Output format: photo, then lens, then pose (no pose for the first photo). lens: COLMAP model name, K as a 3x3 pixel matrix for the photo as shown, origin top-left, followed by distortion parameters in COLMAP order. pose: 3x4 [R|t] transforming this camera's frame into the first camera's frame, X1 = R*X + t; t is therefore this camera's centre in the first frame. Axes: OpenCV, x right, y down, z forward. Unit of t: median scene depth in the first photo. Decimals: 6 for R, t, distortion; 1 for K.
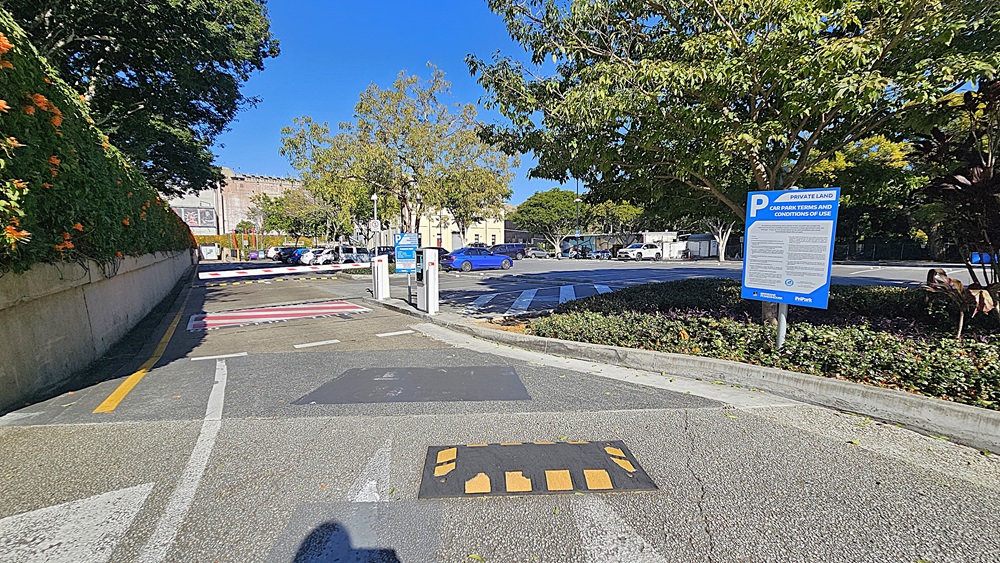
lens RADIAL K [[410.9, 0, 491.9], [0, 410.9, 285.1], [0, 0, 1]] dist [-0.003050, 0.000006]
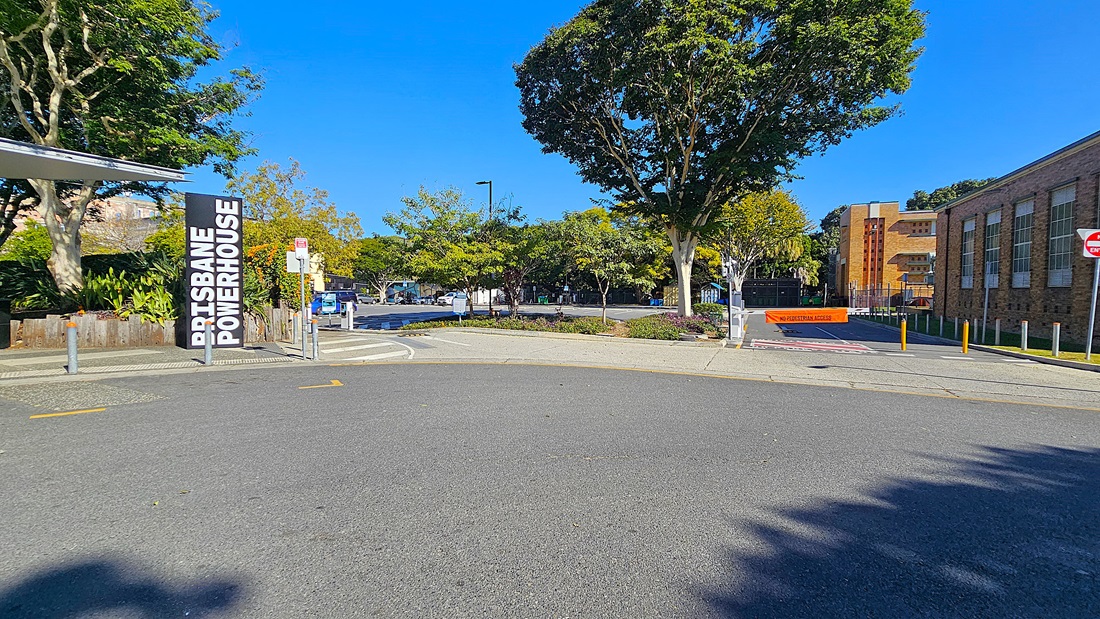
lens RADIAL K [[452.0, 0, 541.1], [0, 452.0, 313.4], [0, 0, 1]] dist [-0.003050, 0.000006]
pose [[0.873363, -0.016892, 0.486777, -0.060379], [0.037060, 0.998806, -0.031832, 0.012846], [-0.485658, 0.045841, 0.872946, -0.234242]]
